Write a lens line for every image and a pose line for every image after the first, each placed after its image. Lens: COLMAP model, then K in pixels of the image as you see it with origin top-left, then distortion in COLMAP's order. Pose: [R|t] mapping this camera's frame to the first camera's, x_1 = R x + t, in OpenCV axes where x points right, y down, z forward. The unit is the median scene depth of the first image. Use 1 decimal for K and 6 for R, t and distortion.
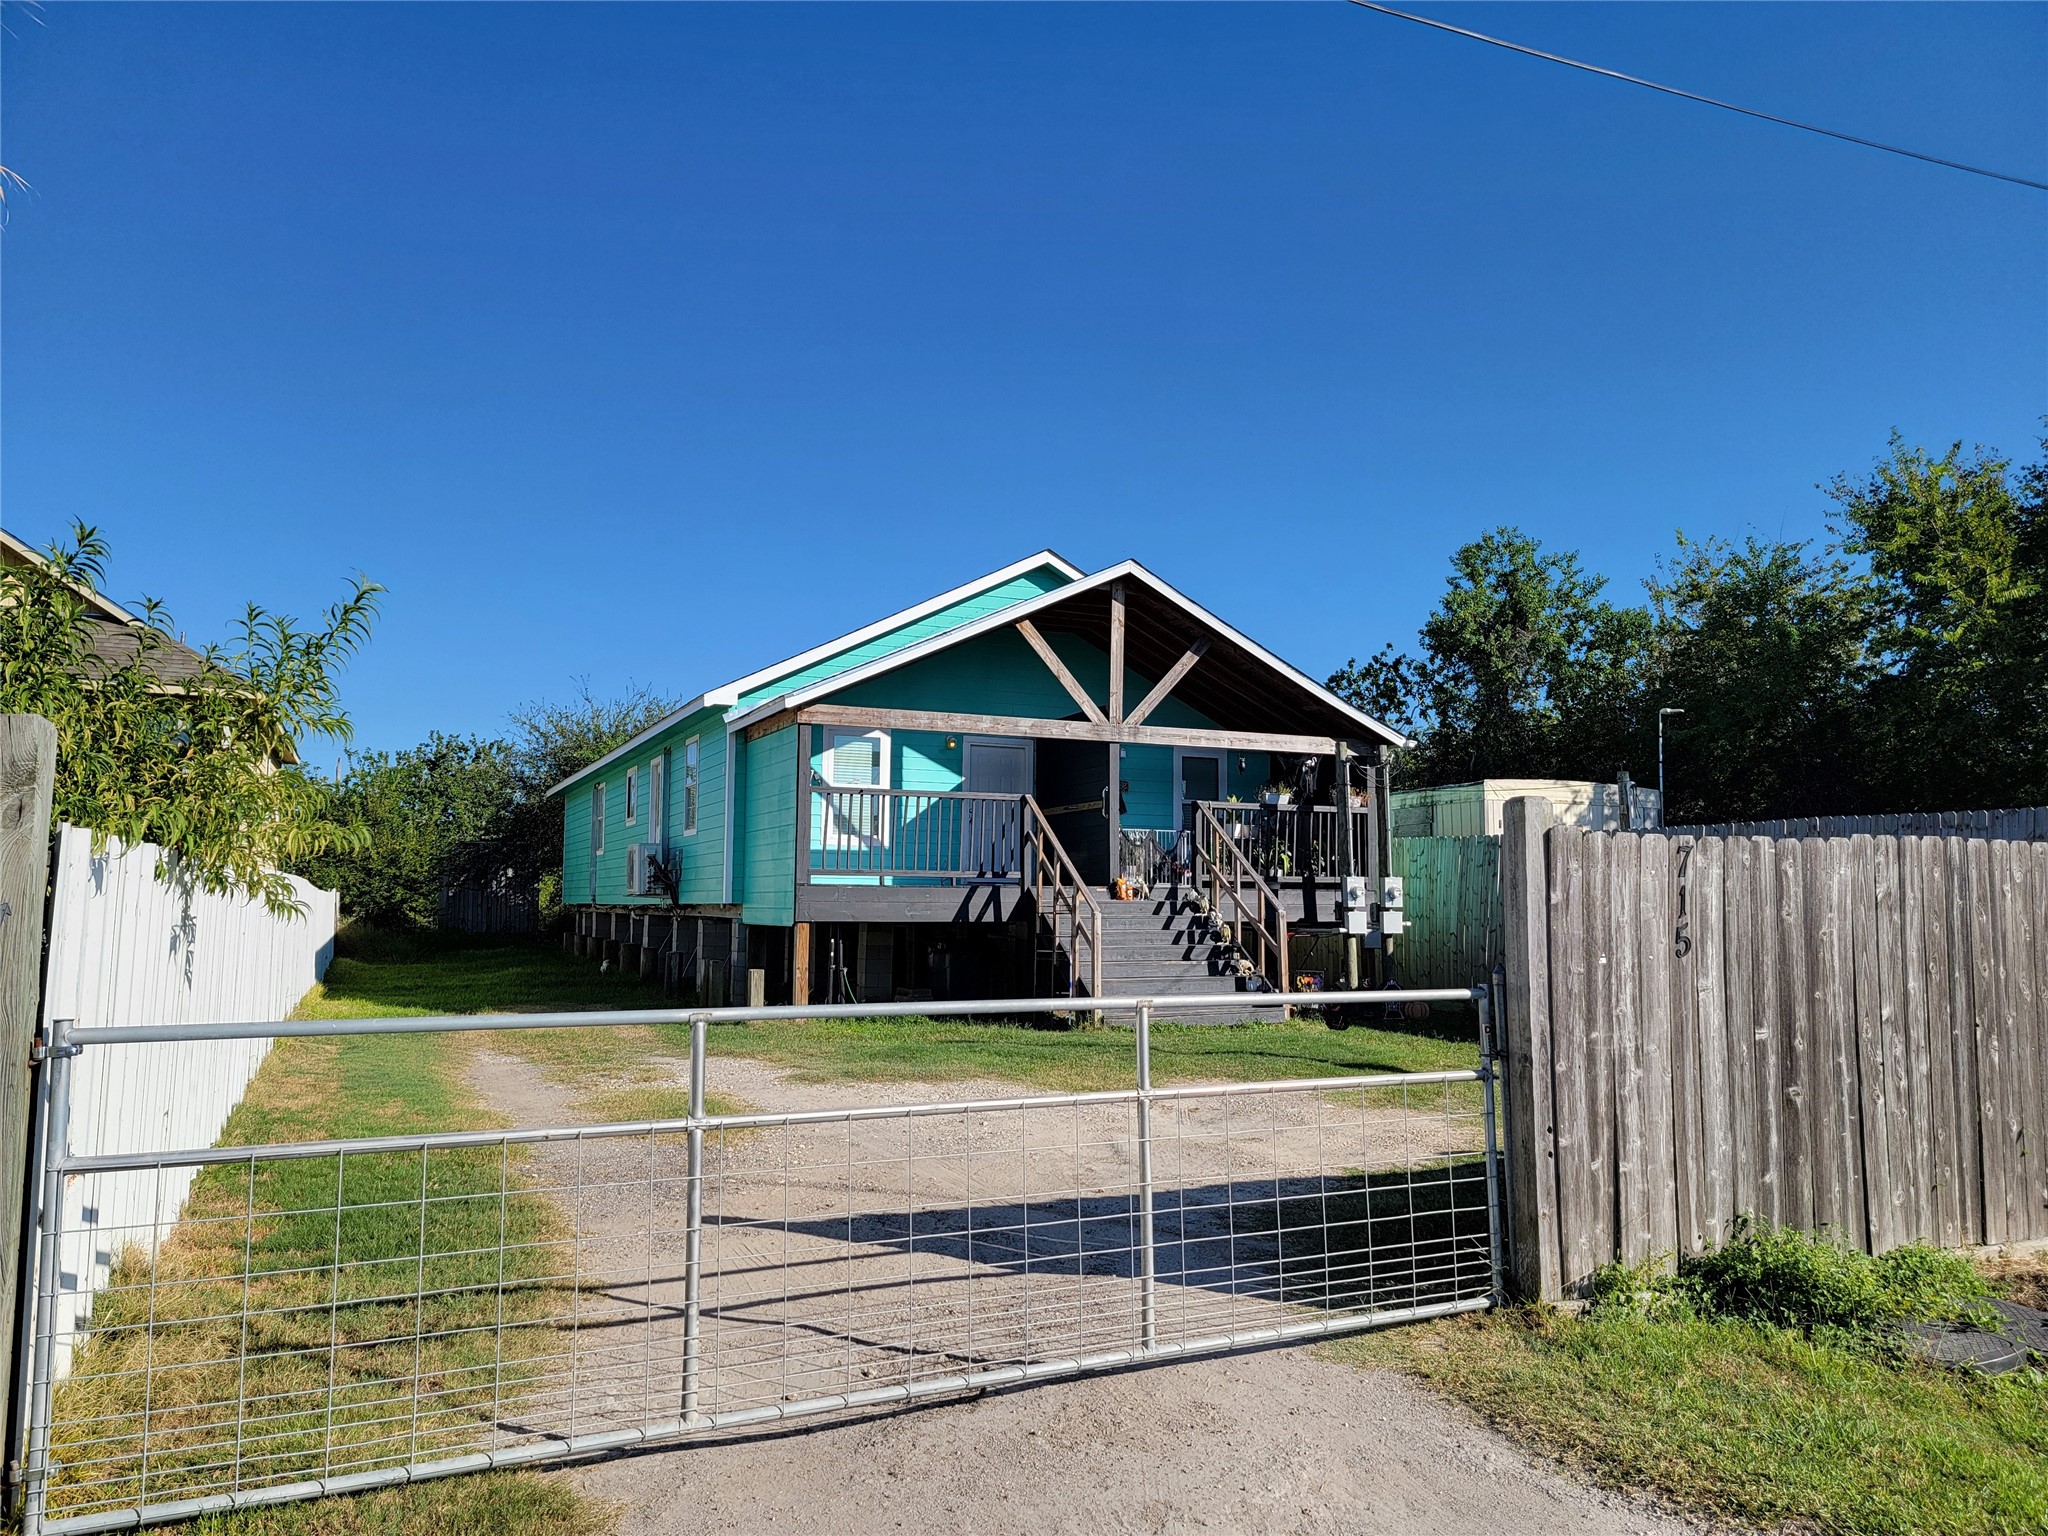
lens RADIAL K [[1442.6, 0, 1022.1], [0, 1442.6, 769.7], [0, 0, 1]] dist [0.008562, 0.000801]
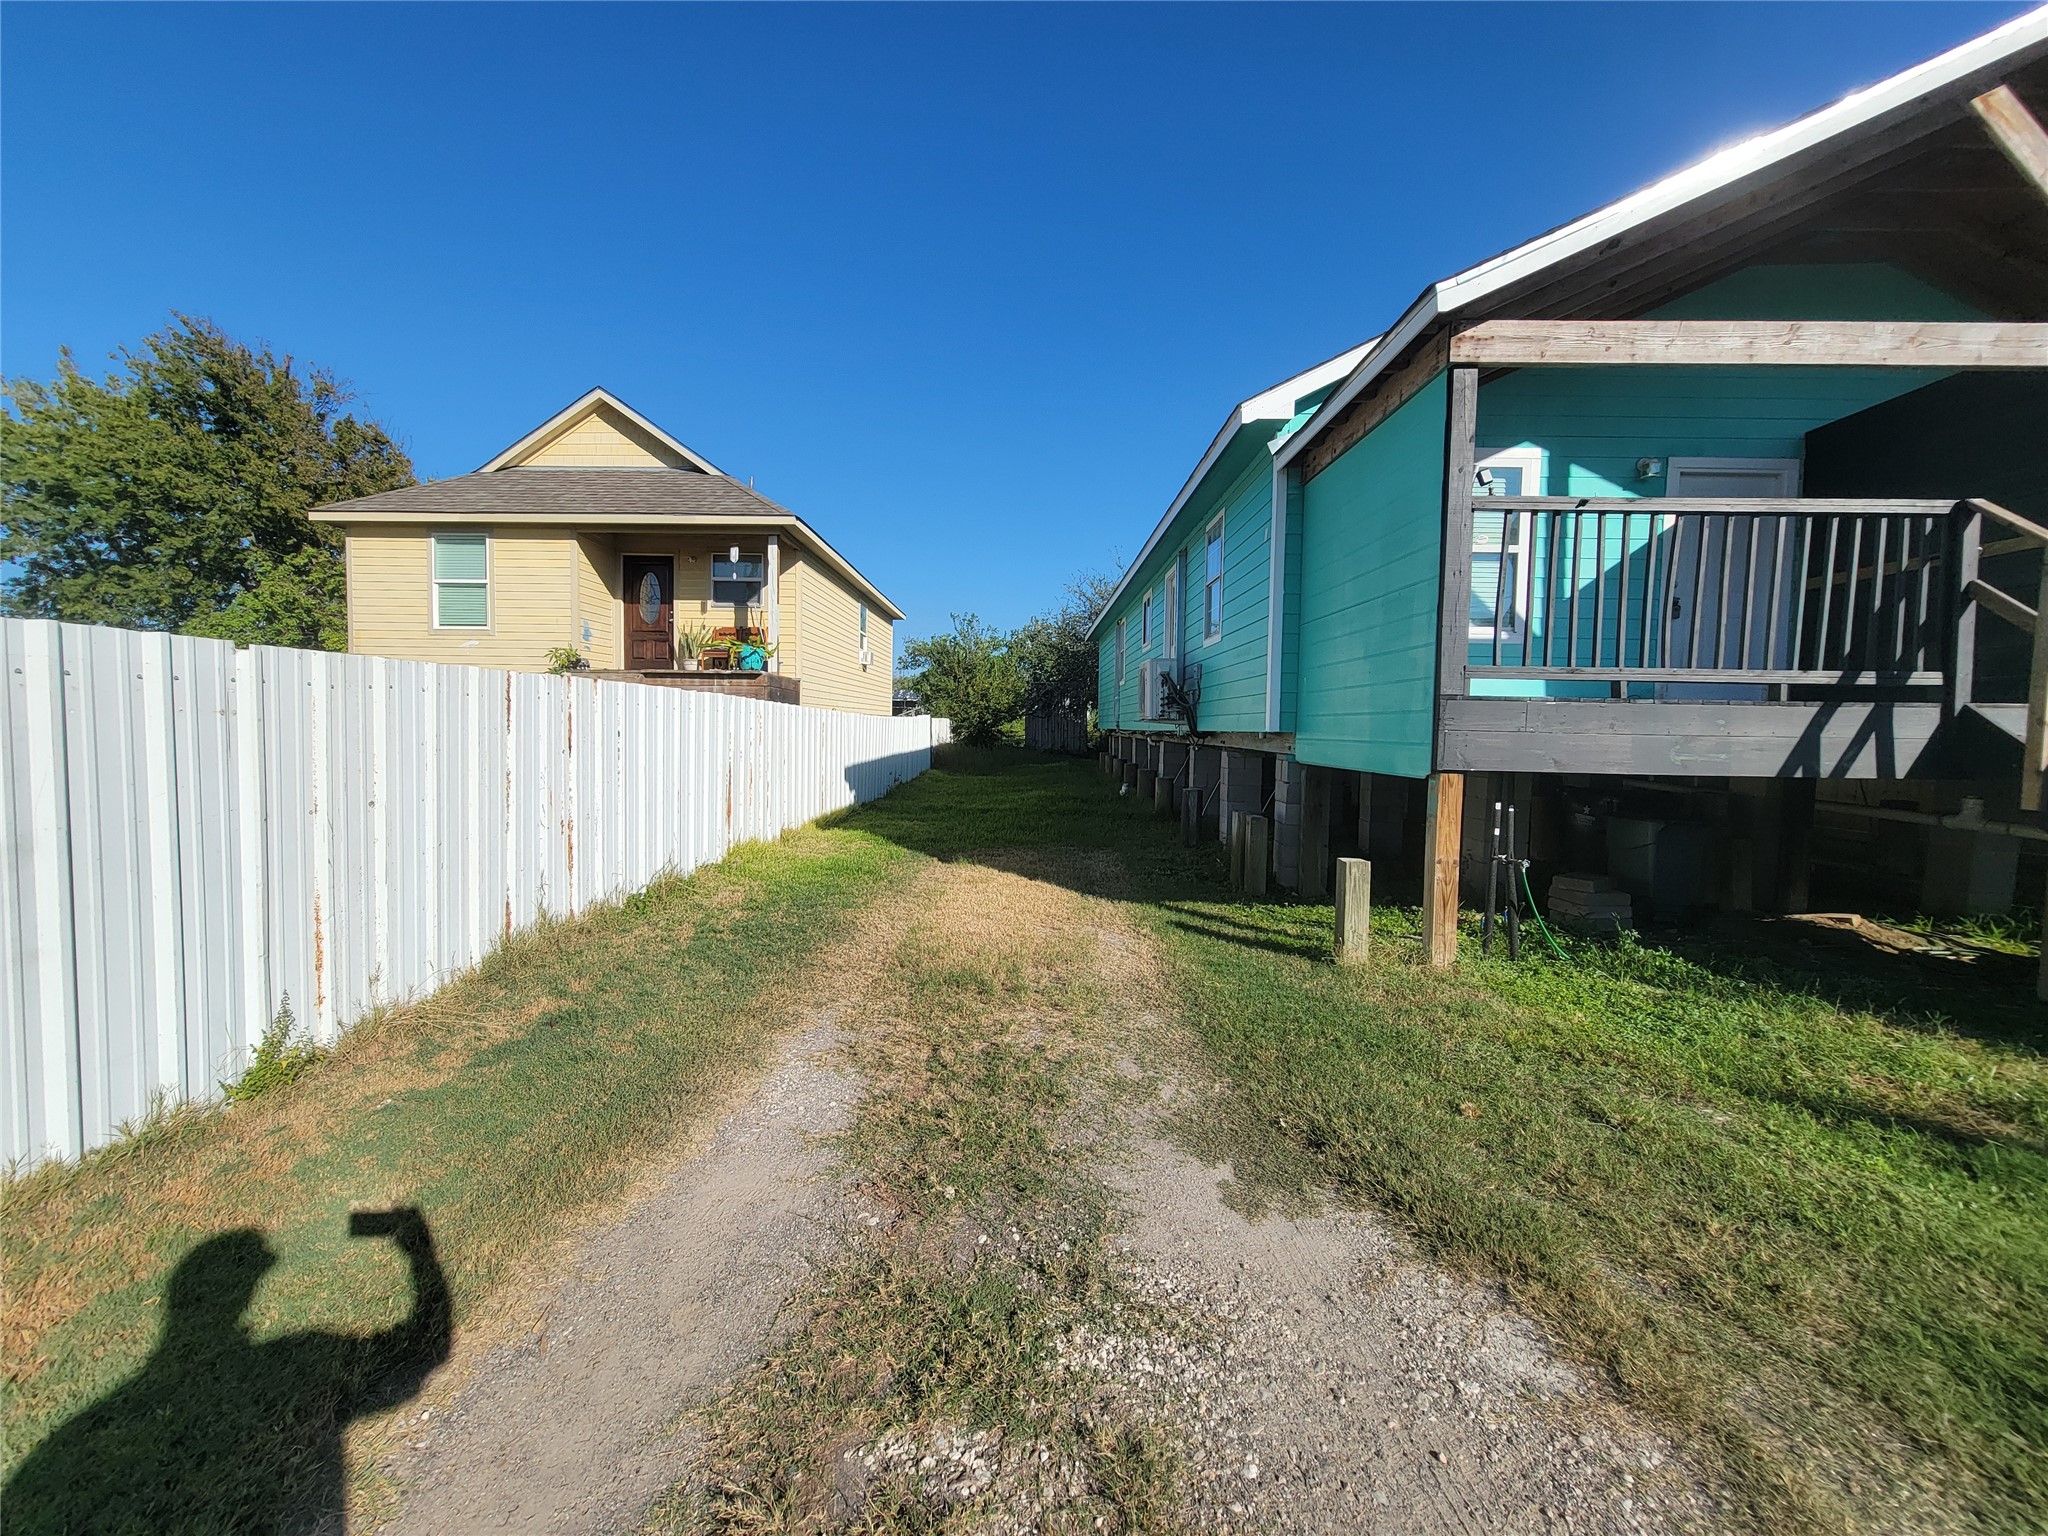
lens RADIAL K [[826.7, 0, 1021.0], [0, 826.7, 770.0], [0, 0, 1]] dist [0.002129, 0.000084]
pose [[0.908224, 0.030404, -0.417379, -0.148208], [0.029033, 0.990376, 0.135322, 0.054203], [0.417477, -0.135020, 0.898600, 0.597339]]
